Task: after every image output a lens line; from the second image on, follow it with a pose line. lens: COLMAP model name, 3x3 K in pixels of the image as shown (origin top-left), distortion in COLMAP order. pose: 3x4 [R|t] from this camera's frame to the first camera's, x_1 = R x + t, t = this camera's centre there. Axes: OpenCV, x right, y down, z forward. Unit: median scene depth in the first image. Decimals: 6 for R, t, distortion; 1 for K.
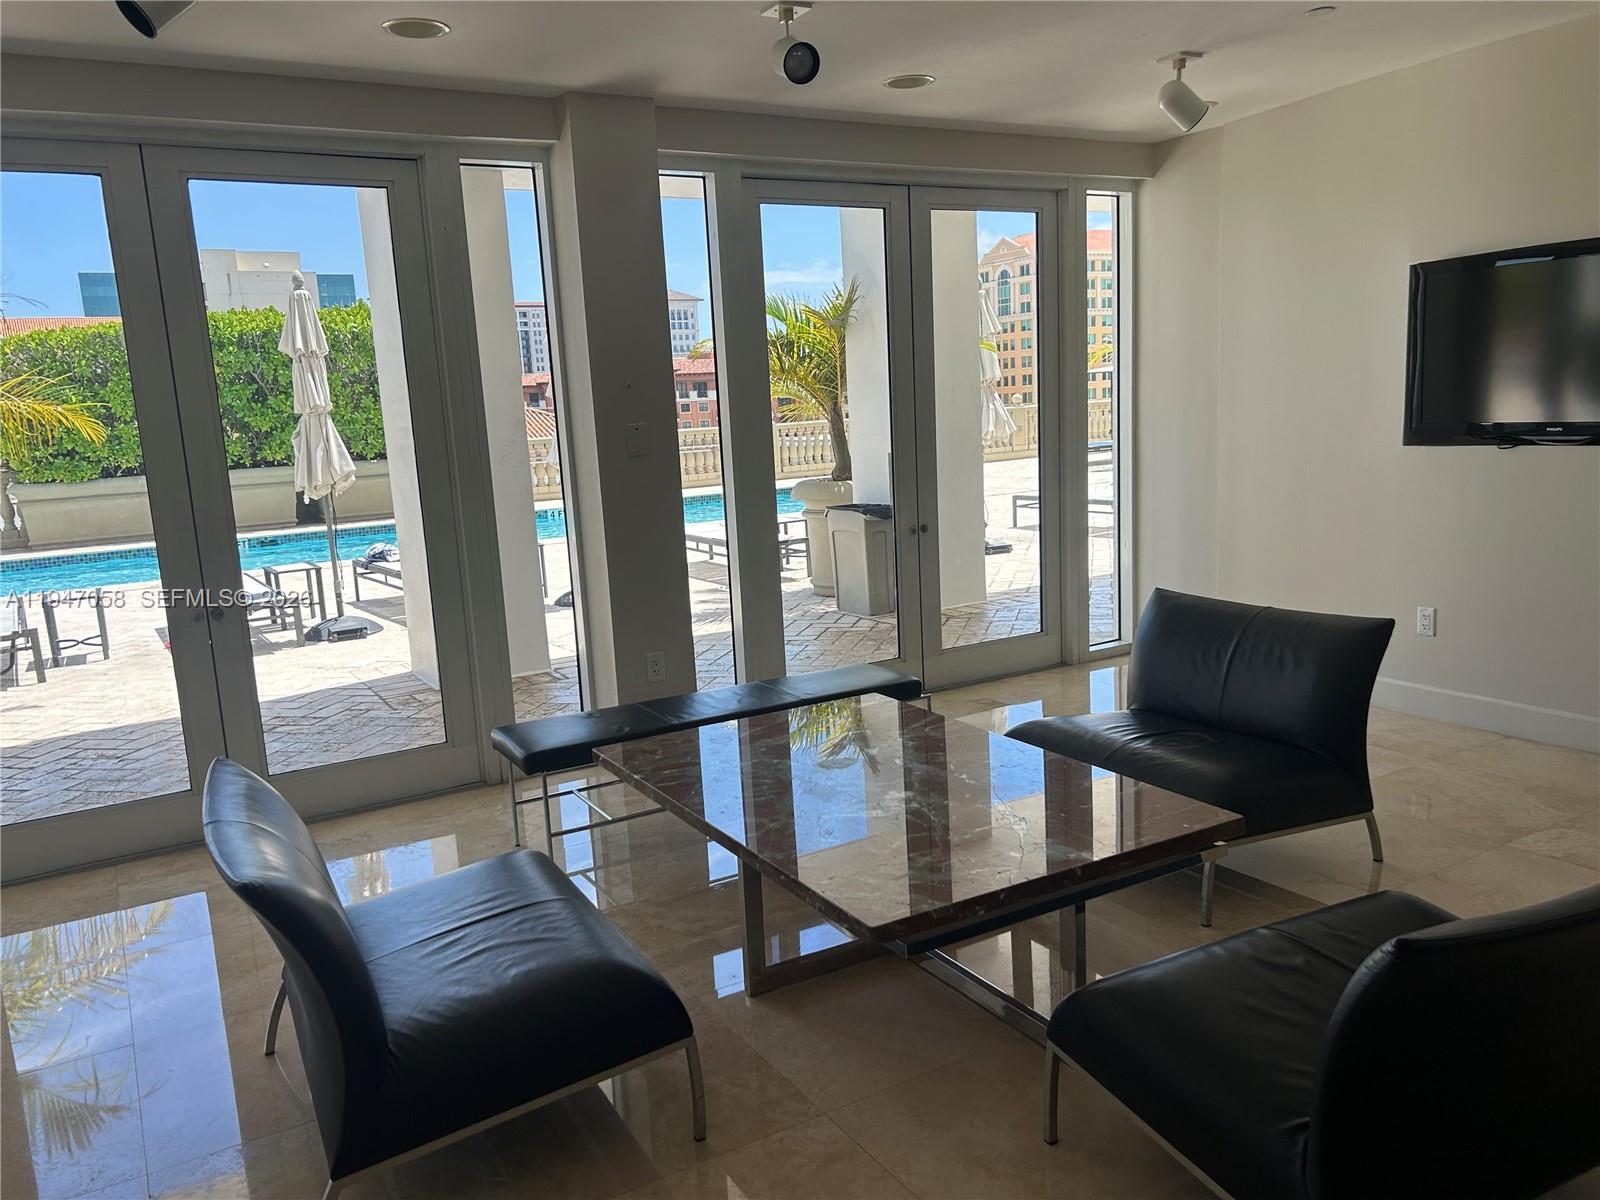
lens RADIAL K [[1175.7, 0, 800.0], [0, 1175.7, 600.0], [0, 0, 1]] dist [0.115446, -0.195229]
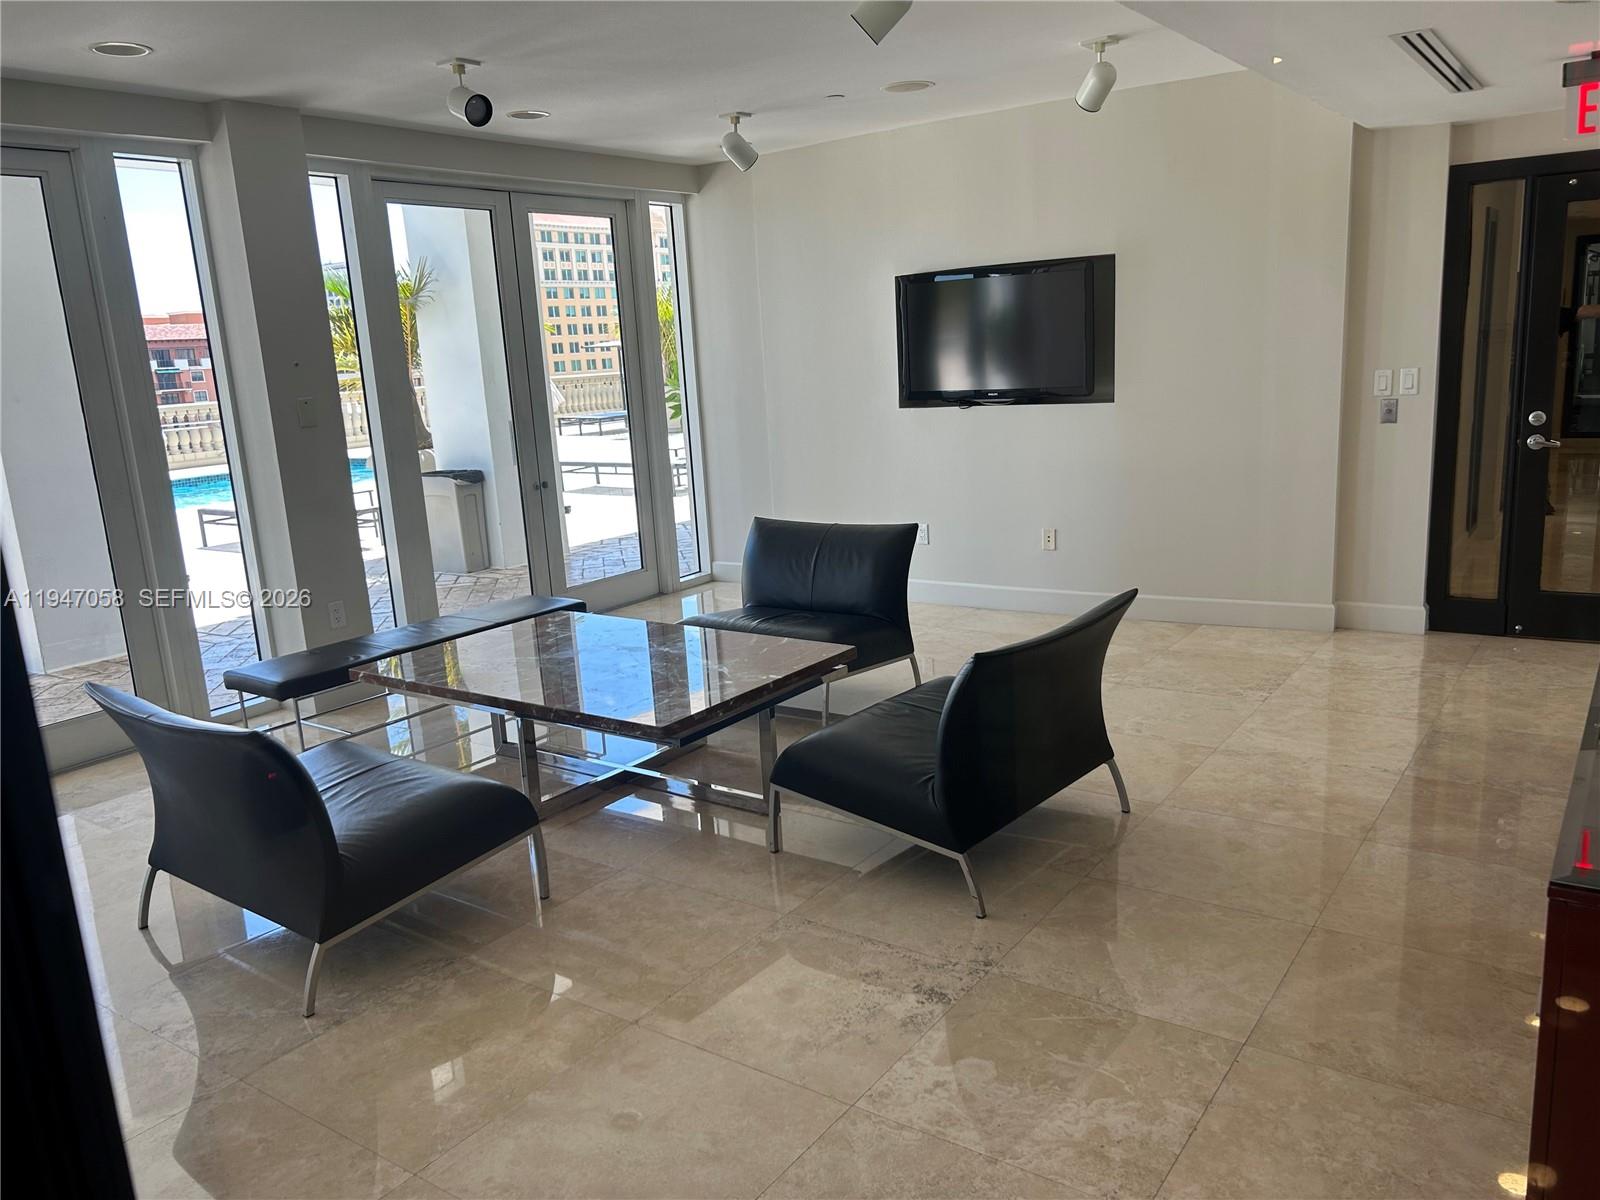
lens RADIAL K [[1215.3, 0, 800.0], [0, 1215.3, 600.0], [0, 0, 1]] dist [0.028645, -0.004171]
pose [[0.910112, -0.083276, 0.405909, -0.186873], [0.075443, 0.996525, 0.035293, 0.033689], [-0.407437, -0.001497, 0.913232, -0.233452]]
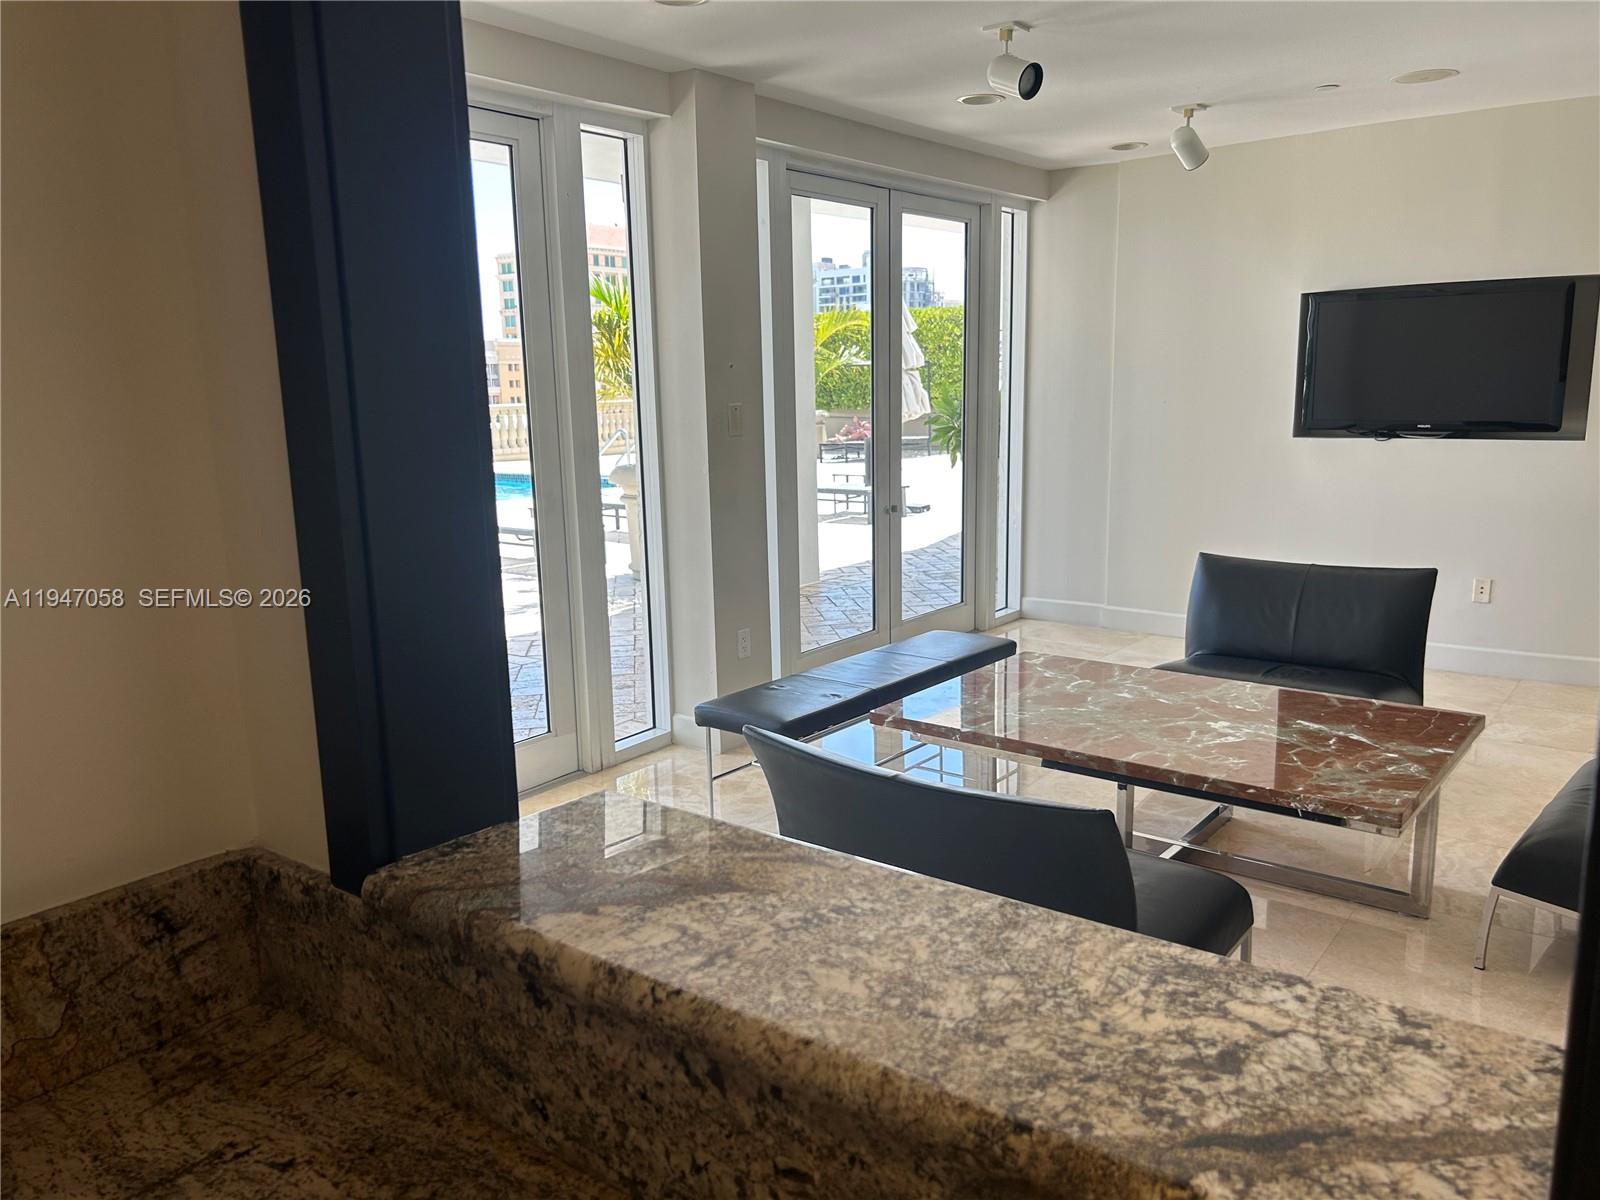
lens RADIAL K [[1215.3, 0, 800.0], [0, 1215.3, 600.0], [0, 0, 1]] dist [0.028645, -0.004171]
pose [[0.914895, -0.042117, 0.401490, -0.482391], [0.041261, 0.999090, 0.010784, 0.003837], [-0.401579, 0.006700, 0.915800, 0.041938]]
